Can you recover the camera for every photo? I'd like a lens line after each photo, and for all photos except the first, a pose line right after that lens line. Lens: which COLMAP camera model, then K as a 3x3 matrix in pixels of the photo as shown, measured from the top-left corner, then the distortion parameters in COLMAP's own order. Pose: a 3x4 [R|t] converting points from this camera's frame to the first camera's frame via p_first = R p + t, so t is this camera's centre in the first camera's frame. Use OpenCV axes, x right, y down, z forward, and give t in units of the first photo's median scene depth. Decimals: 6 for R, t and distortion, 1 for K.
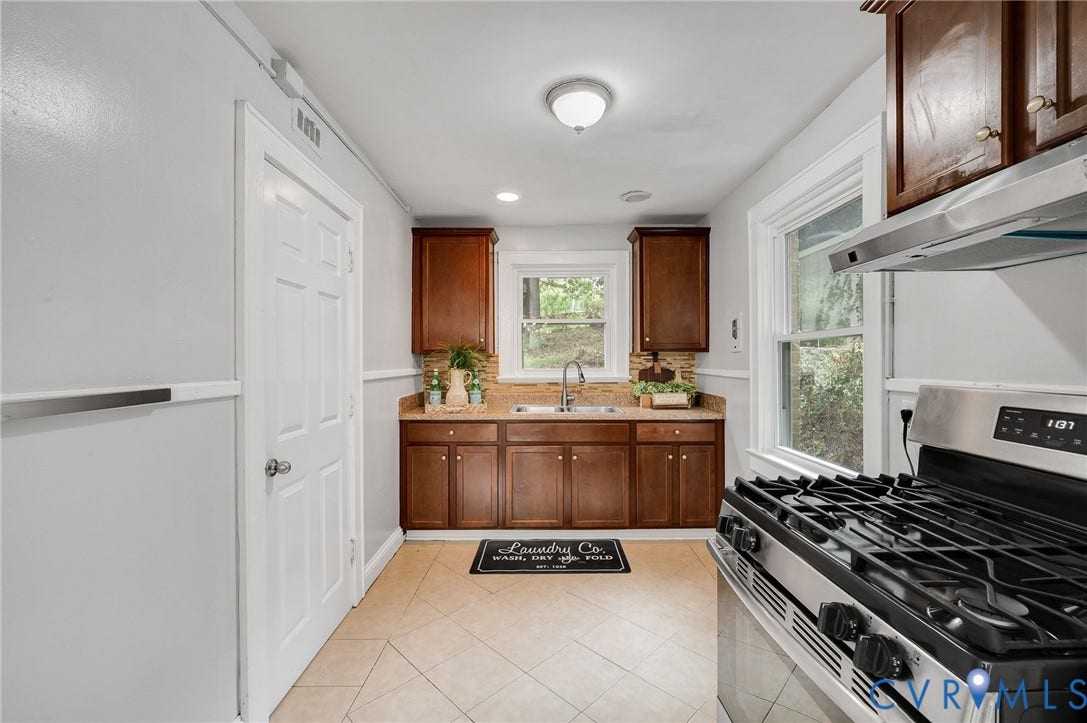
lens RADIAL K [[468.6, 0, 539.0], [0, 468.6, 364.1], [0, 0, 1]] dist [-0.000952, -0.000148]
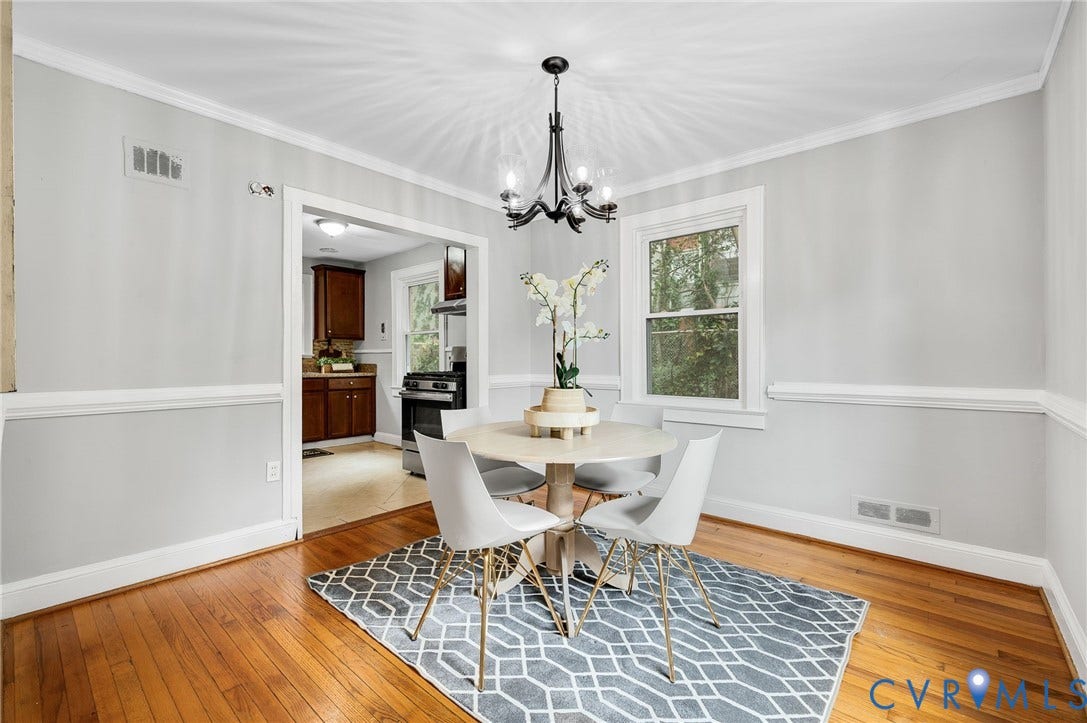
lens RADIAL K [[470.7, 0, 561.3], [0, 470.7, 360.7], [0, 0, 1]] dist [-0.001838, -0.000338]
pose [[0.648171, -0.000095, 0.761495, -0.561938], [0.004169, 0.999985, -0.003424, 0.067153], [-0.761483, 0.005394, 0.648162, -0.794099]]
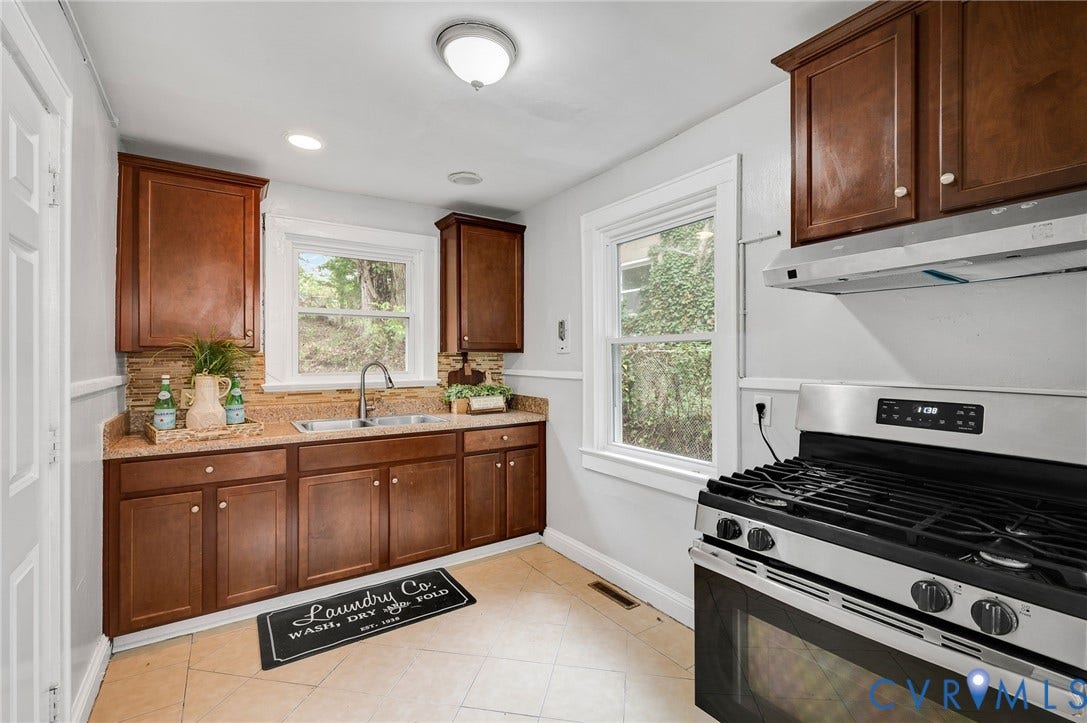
lens RADIAL K [[492.7, 0, 566.8], [0, 492.7, 358.9], [0, 0, 1]] dist [0.000882, 0.000078]
pose [[0.815160, 0.000334, 0.579235, -0.175024], [0.004795, 0.999962, -0.007324, -0.005299], [-0.579216, 0.008748, 0.815128, 0.120452]]
